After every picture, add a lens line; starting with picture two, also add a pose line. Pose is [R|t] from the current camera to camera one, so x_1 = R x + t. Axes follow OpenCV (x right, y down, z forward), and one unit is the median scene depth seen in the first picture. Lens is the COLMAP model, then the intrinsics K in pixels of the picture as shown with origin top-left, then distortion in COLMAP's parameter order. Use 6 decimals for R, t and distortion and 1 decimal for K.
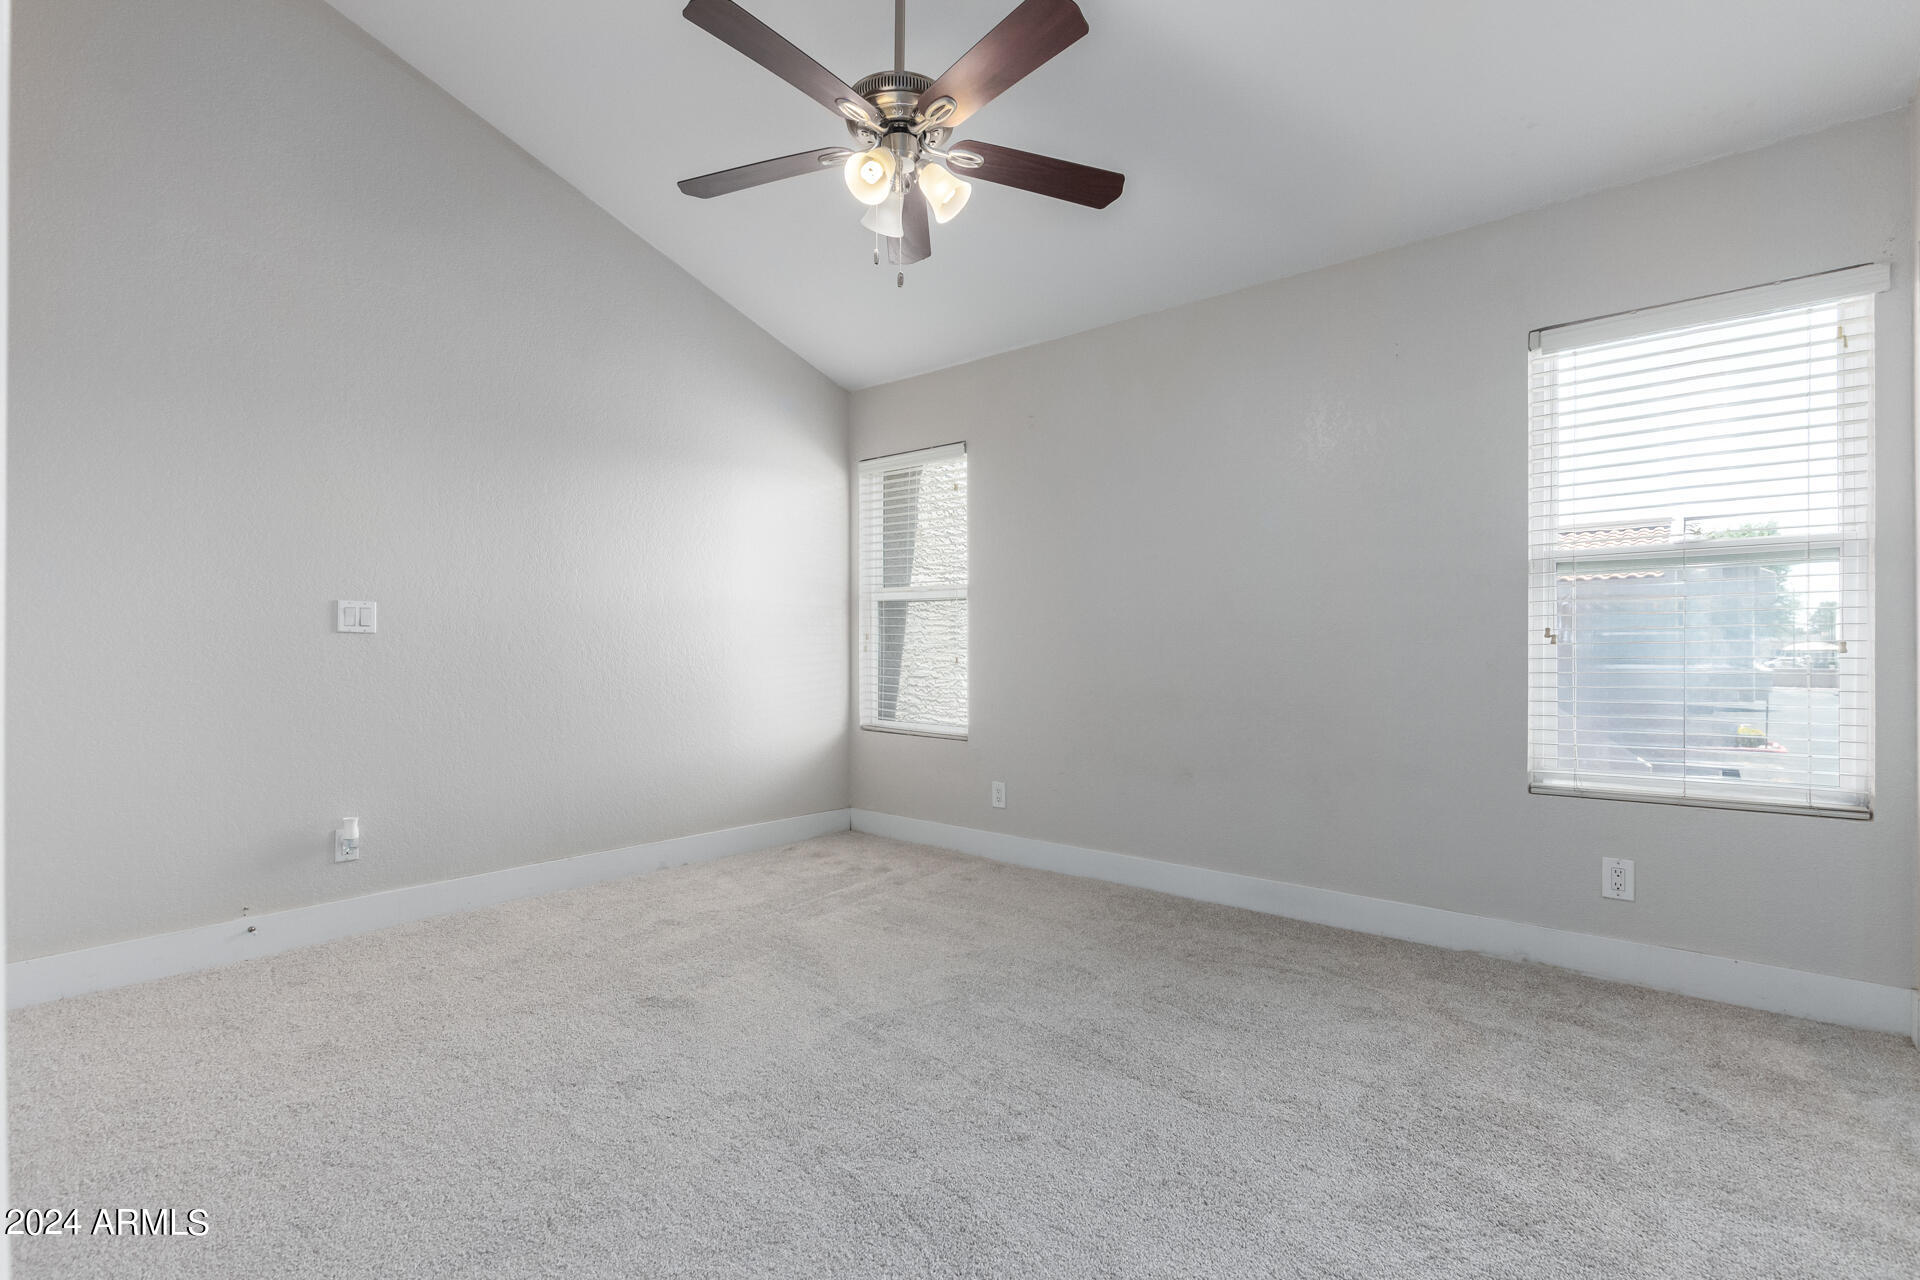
lens RADIAL K [[874.2, 0, 966.6], [0, 874.2, 646.3], [0, 0, 1]] dist [0.003517, -0.000038]
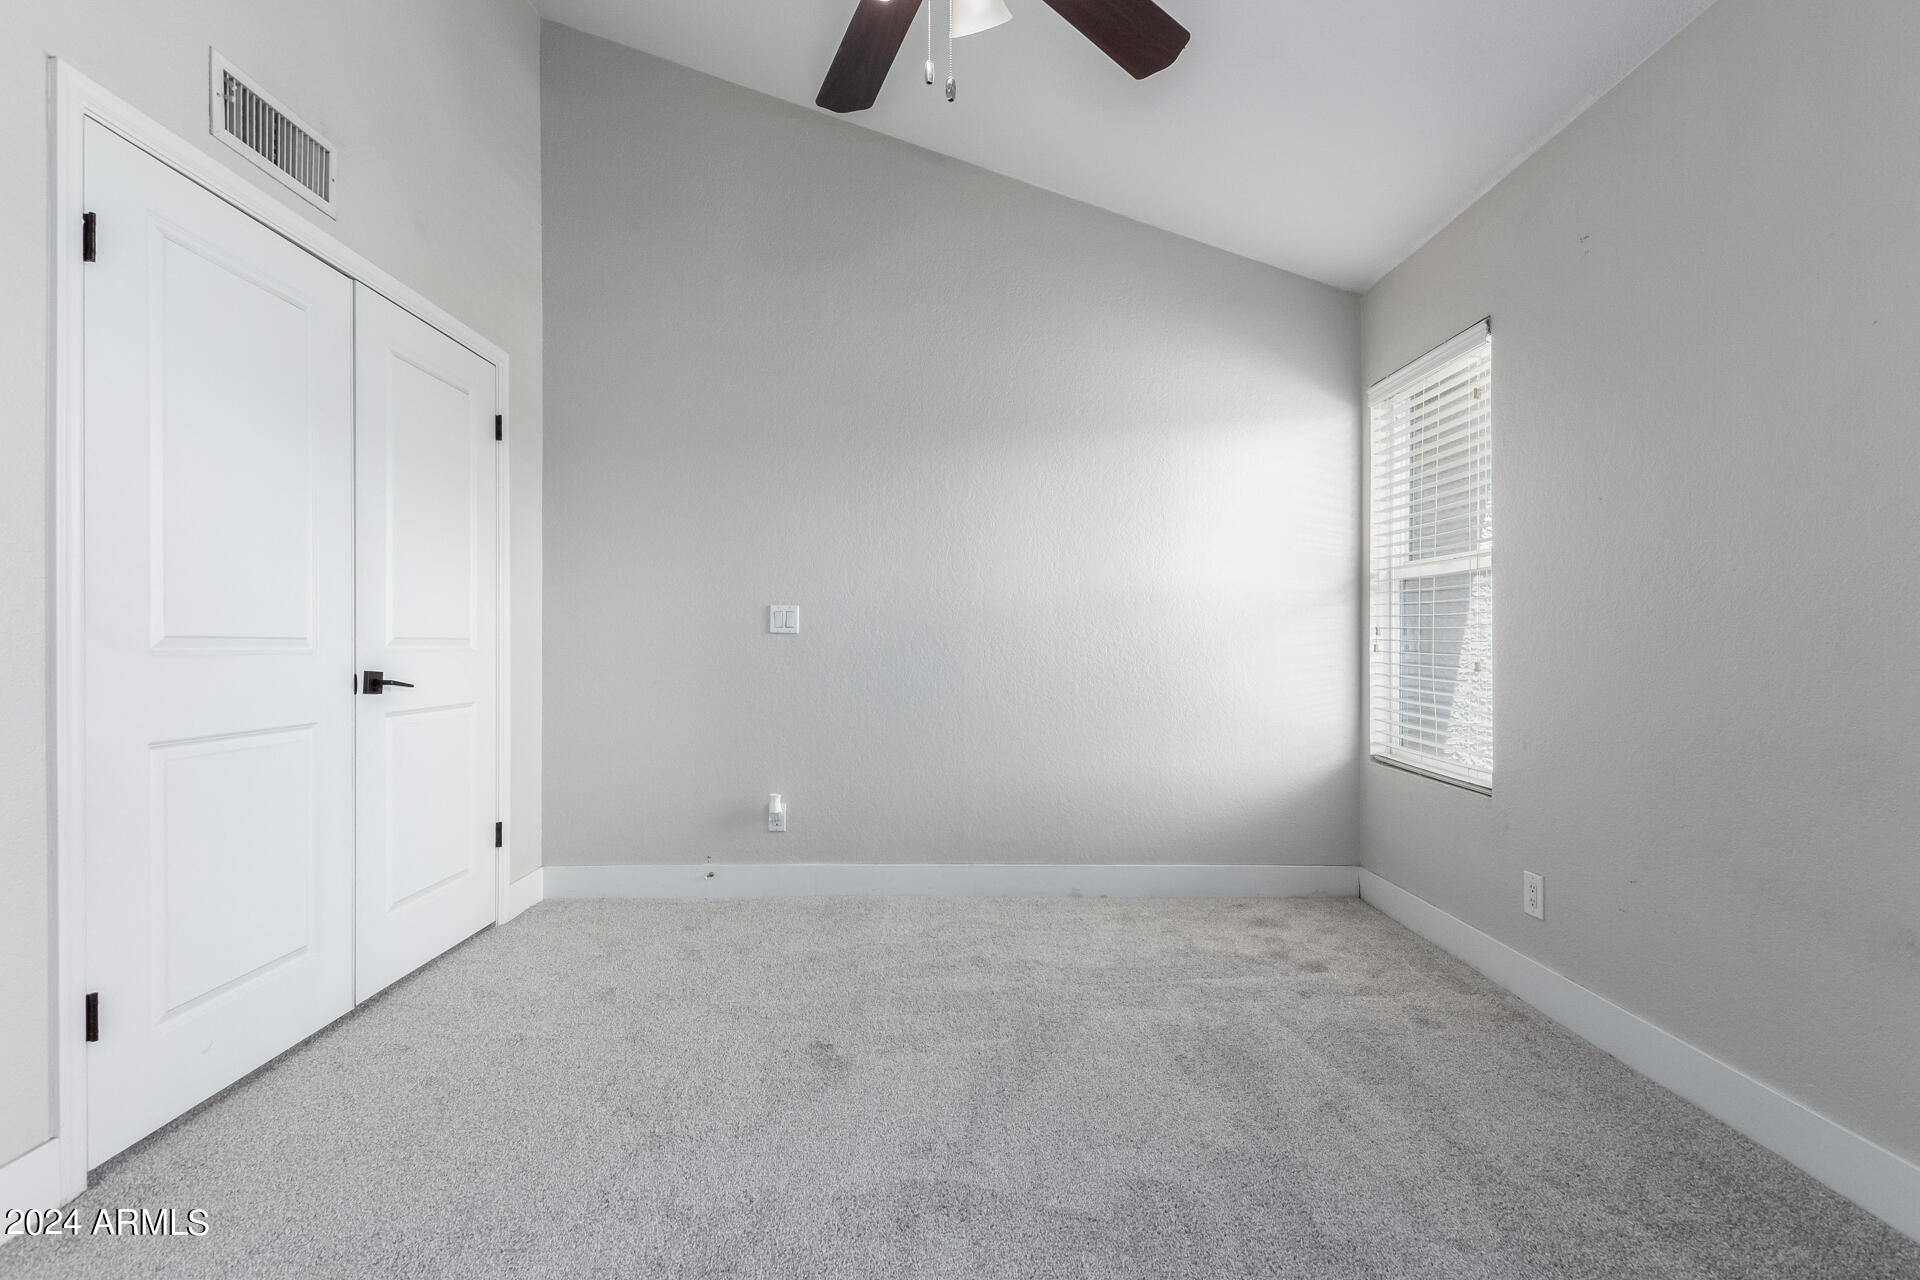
lens RADIAL K [[874.2, 0, 966.6], [0, 874.2, 646.3], [0, 0, 1]] dist [0.003517, -0.000038]
pose [[0.648671, 0.001165, -0.761068, 0.274429], [0.001584, 0.999995, 0.002881, -0.001272], [0.761068, -0.003074, 0.648665, 0.369465]]
